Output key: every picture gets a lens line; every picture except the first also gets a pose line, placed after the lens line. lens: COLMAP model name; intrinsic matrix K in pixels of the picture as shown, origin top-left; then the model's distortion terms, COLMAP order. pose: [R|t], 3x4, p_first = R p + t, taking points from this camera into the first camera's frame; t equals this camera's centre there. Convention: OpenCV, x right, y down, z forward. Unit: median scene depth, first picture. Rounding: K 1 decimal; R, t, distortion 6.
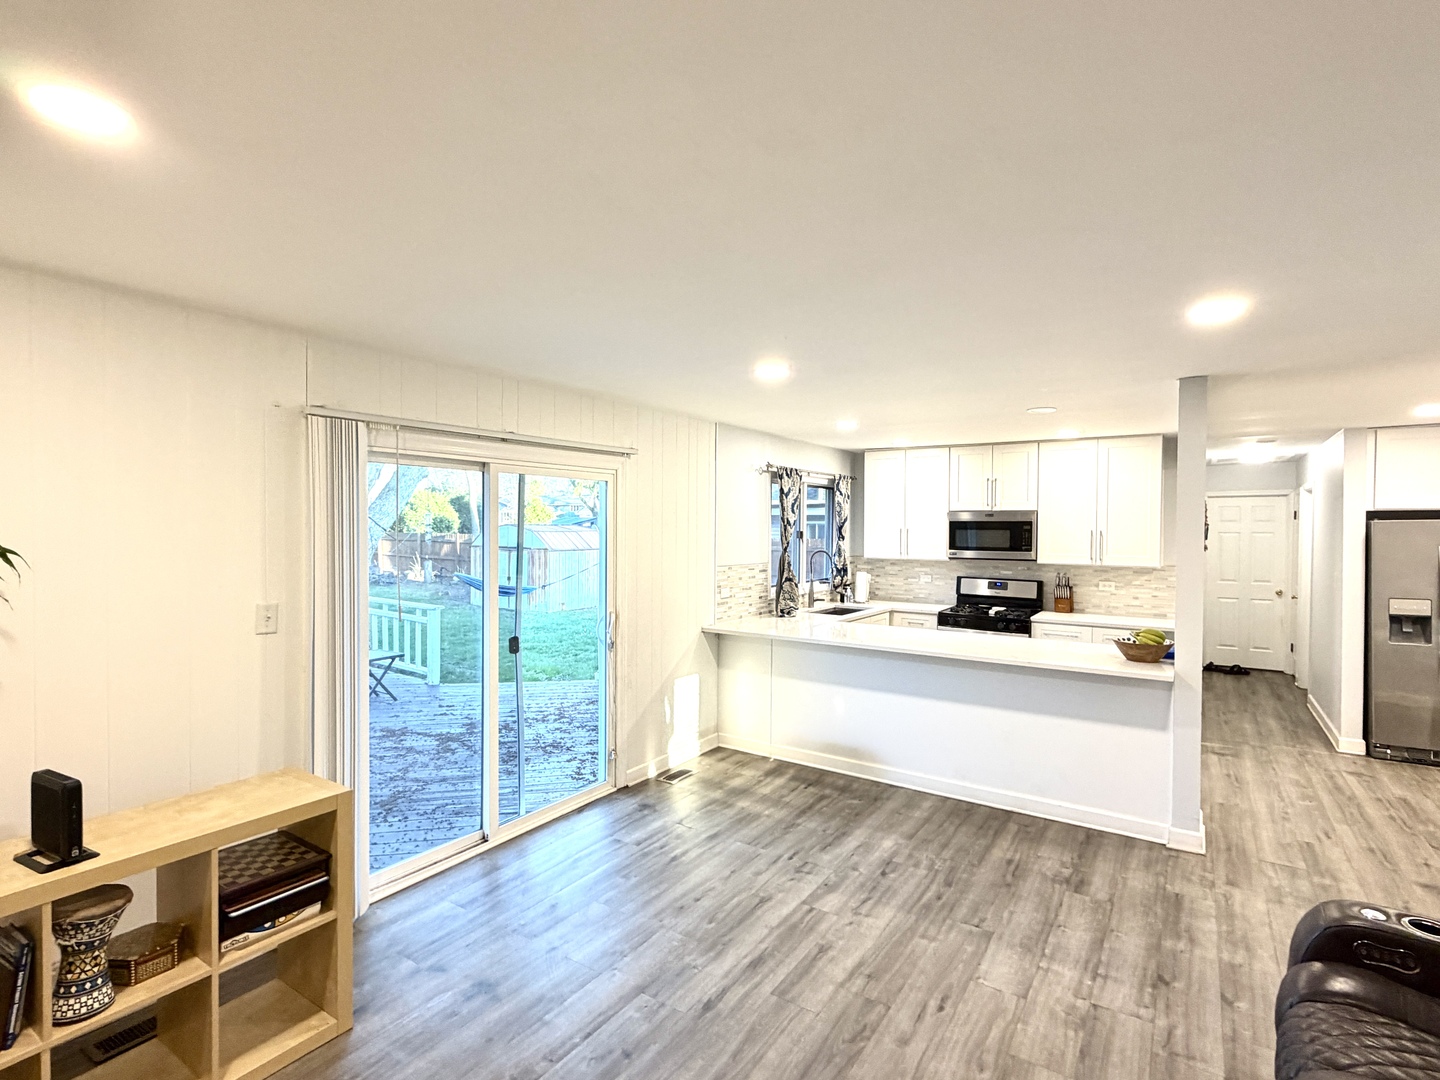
lens RADIAL K [[707.0, 0, 720.0], [0, 707.0, 540.0], [0, 0, 1]] dist [0.000525, 0.000473]
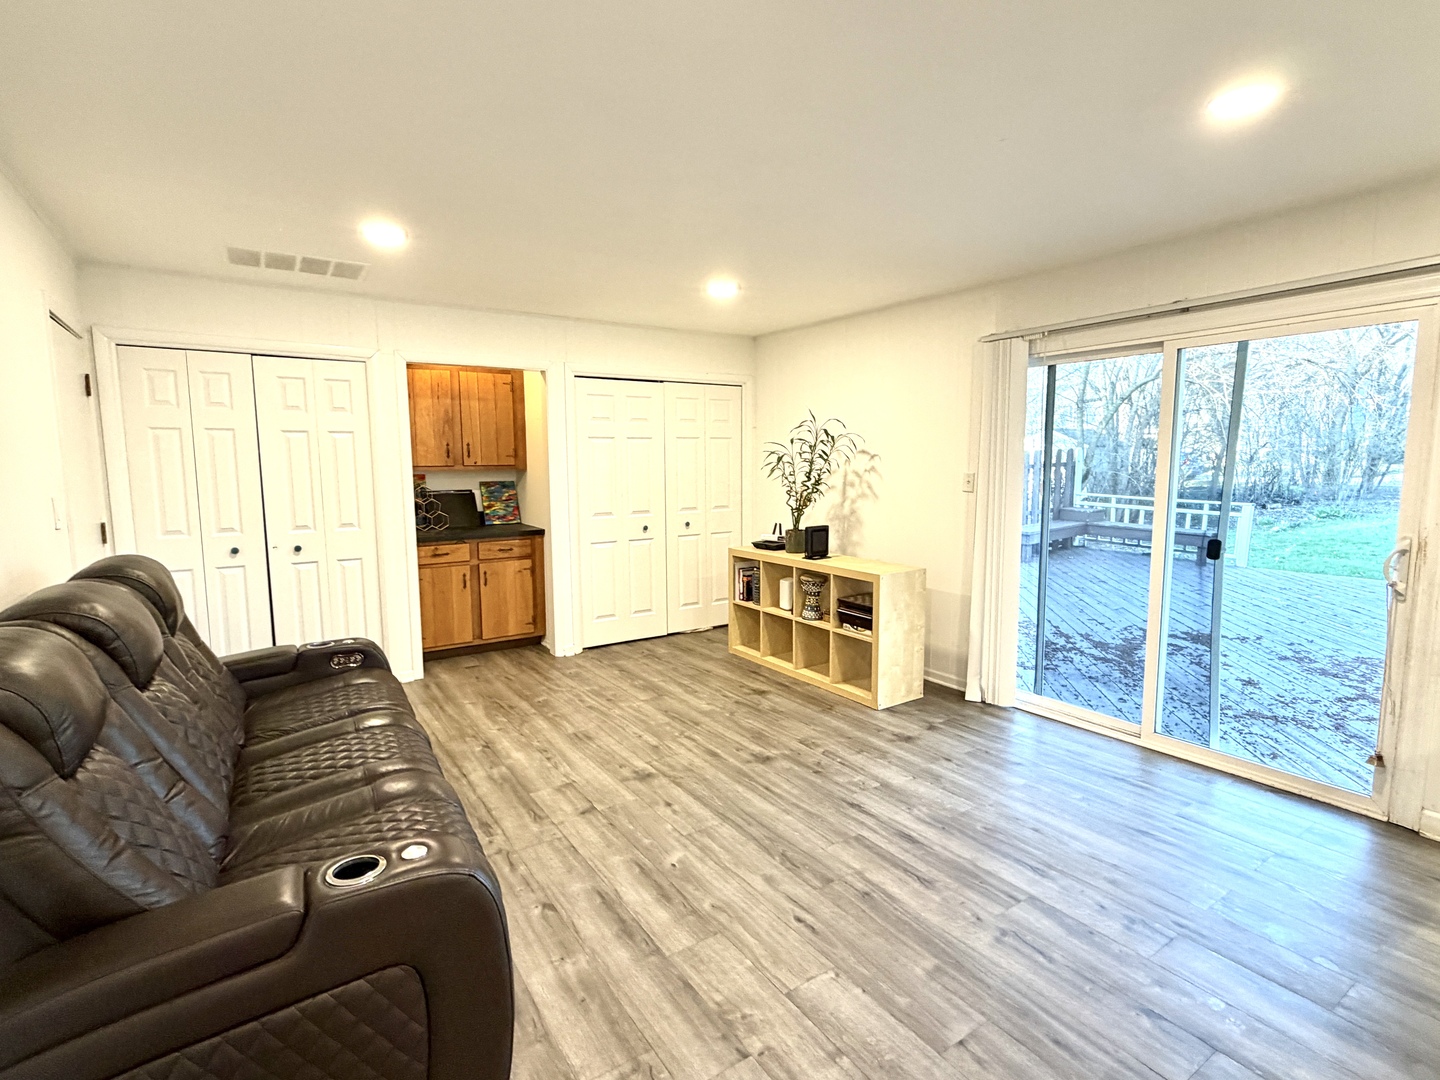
lens RADIAL K [[707.0, 0, 720.0], [0, 707.0, 540.0], [0, 0, 1]] dist [0.000525, 0.000473]
pose [[-0.383206, 0.100679, -0.918159, 0.946242], [-0.009304, 0.993571, 0.112831, 0.061013], [0.923616, 0.051780, -0.379806, 1.018599]]
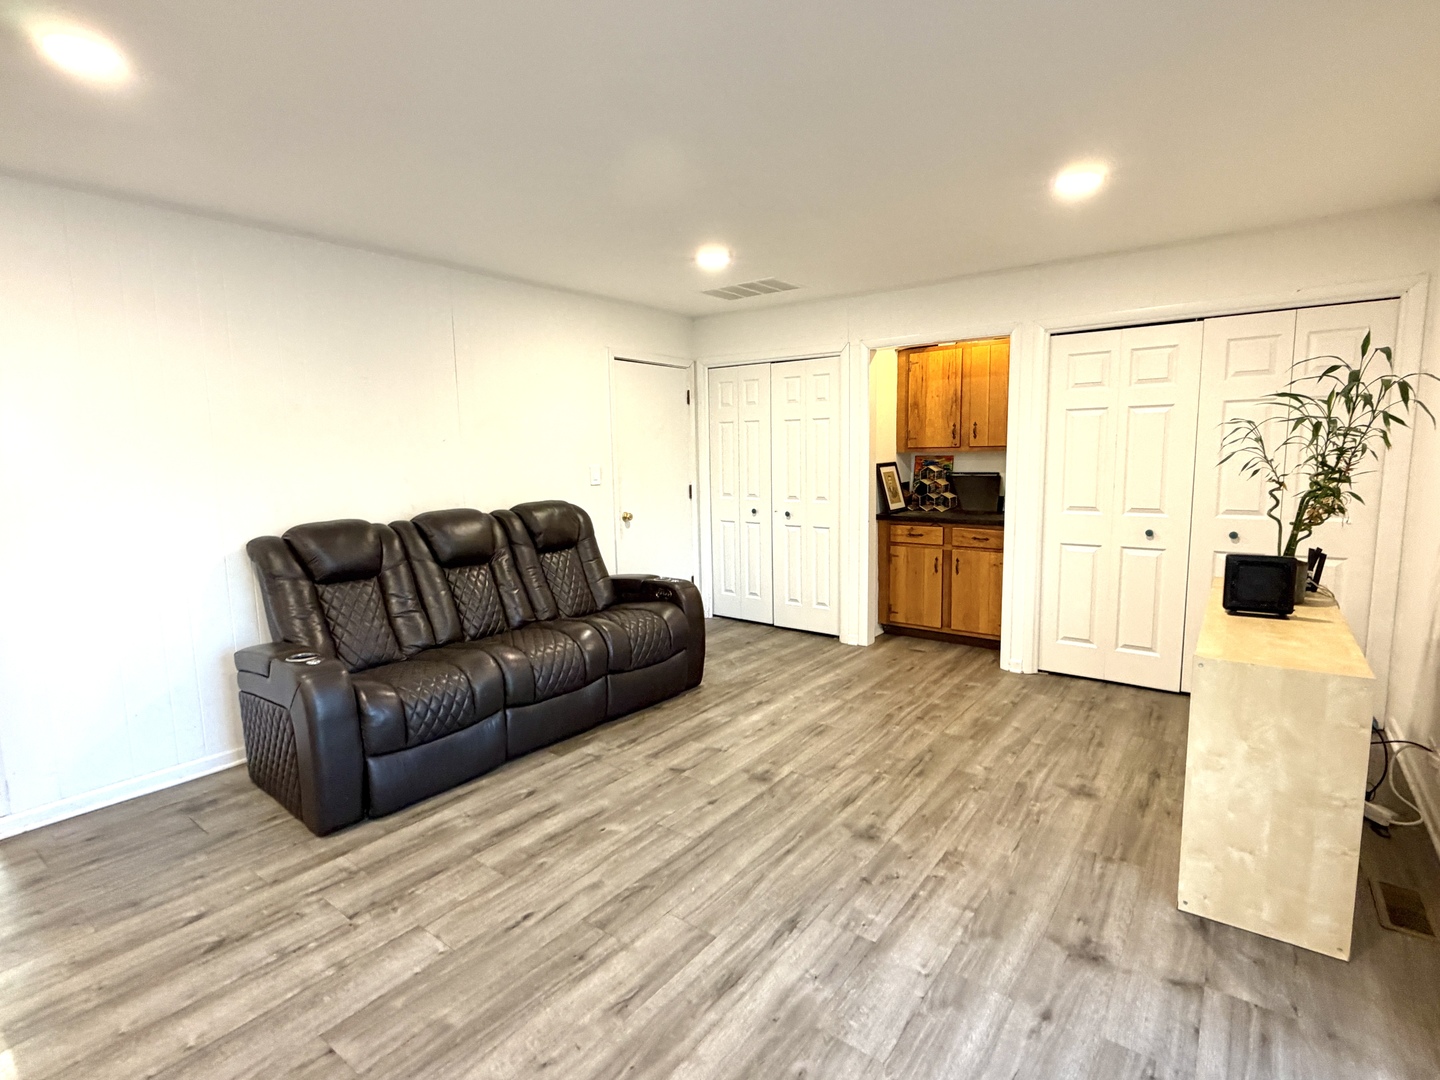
lens RADIAL K [[707.0, 0, 720.0], [0, 707.0, 540.0], [0, 0, 1]] dist [0.000525, 0.000473]
pose [[-0.998330, 0.003194, 0.057688, 0.015751], [0.011143, 0.990367, 0.138016, 0.063203], [-0.056692, 0.138429, -0.988748, 1.491476]]
